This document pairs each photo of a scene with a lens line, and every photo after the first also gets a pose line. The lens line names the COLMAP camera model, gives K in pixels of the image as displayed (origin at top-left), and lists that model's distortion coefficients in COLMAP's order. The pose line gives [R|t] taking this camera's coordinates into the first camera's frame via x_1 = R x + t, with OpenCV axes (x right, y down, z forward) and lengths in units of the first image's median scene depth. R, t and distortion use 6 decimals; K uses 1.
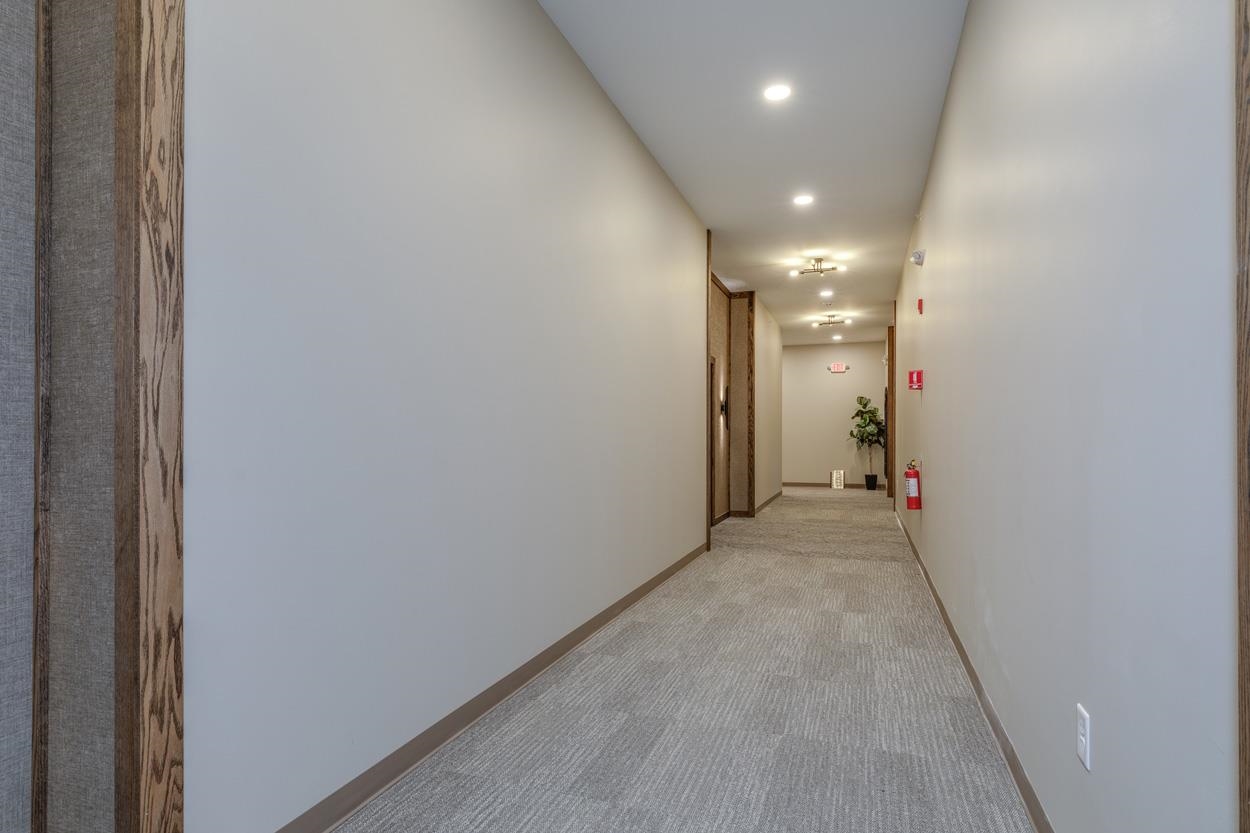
lens RADIAL K [[613.9, 0, 627.8], [0, 613.9, 424.6], [0, 0, 1]] dist [0.000157, 0.000130]
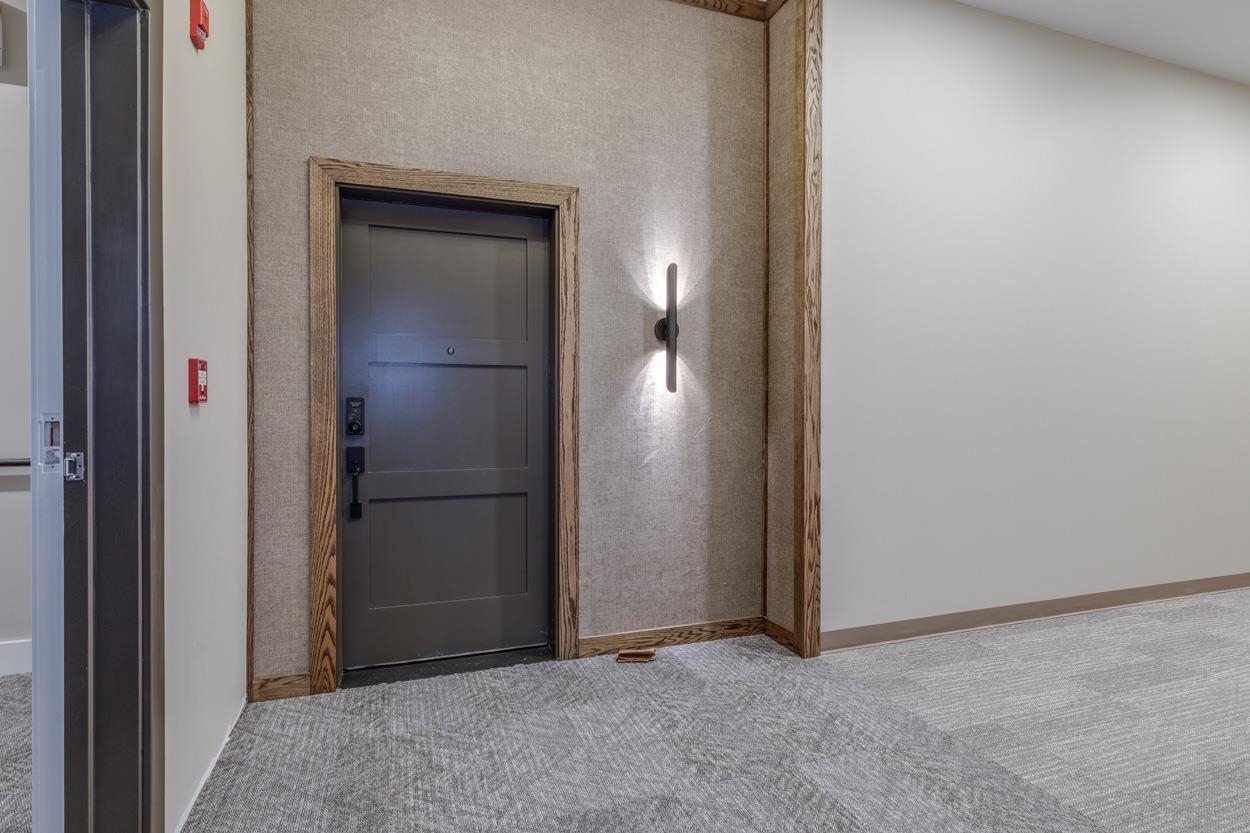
lens RADIAL K [[613.9, 0, 627.8], [0, 613.9, 424.6], [0, 0, 1]] dist [0.000157, 0.000130]
pose [[0.628691, 0.021328, -0.777362, 0.485832], [0.011564, 0.999257, 0.036769, -0.013726], [0.777569, -0.032106, 0.627978, -0.822933]]
